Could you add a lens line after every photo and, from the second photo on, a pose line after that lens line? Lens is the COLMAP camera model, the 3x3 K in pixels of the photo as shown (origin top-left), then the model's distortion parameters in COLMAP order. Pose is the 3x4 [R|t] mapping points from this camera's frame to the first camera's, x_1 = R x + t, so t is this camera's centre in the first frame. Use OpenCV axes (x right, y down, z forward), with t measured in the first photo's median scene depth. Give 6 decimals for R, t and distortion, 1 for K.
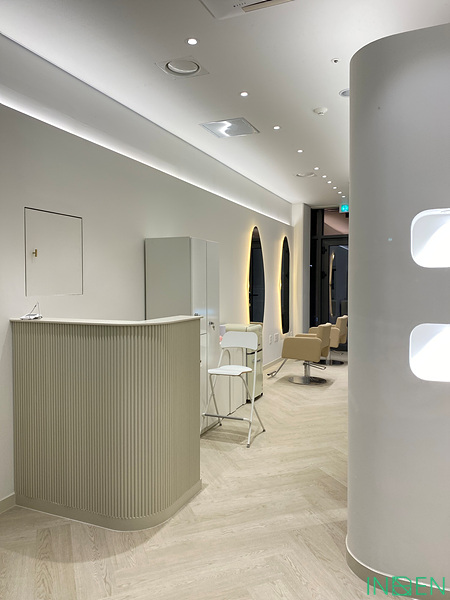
lens RADIAL K [[451.1, 0, 224.1], [0, 451.1, 299.8], [0, 0, 1]] dist [0.033342, -0.050771]
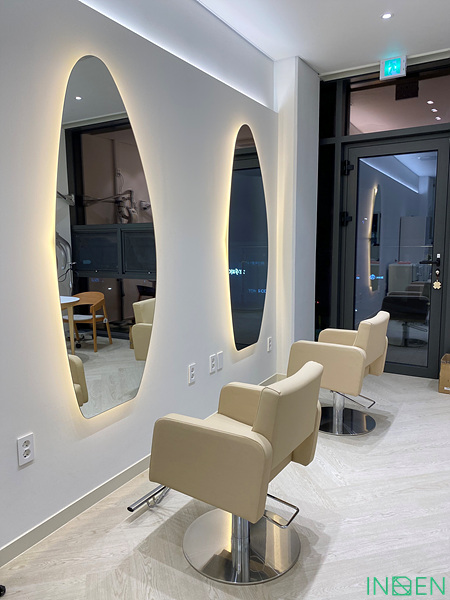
lens RADIAL K [[451.1, 0, 223.1], [0, 451.1, 298.1], [0, 0, 1]] dist [0.033342, -0.050771]
pose [[0.993182, -0.000445, -0.116575, 0.158219], [0.011081, 0.995825, 0.090604, -0.015772], [0.116048, -0.091278, 0.989041, 0.533436]]
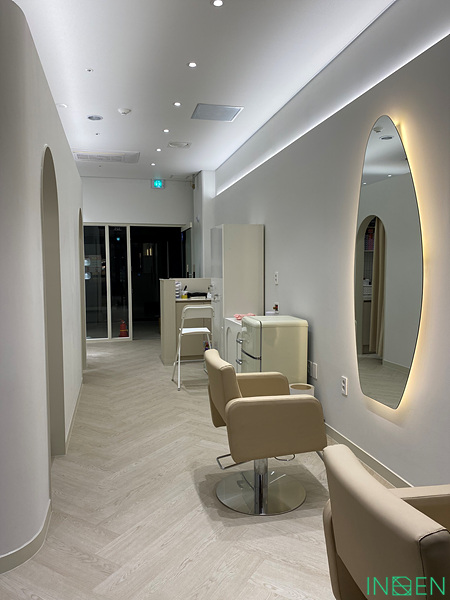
lens RADIAL K [[451.1, 0, 223.0], [0, 451.1, 300.6], [0, 0, 1]] dist [0.033342, -0.050771]
pose [[-0.787643, 0.047308, -0.614313, 0.351795], [-0.025766, 0.993647, 0.109557, -0.030570], [0.615593, 0.102120, -0.781420, 0.988441]]
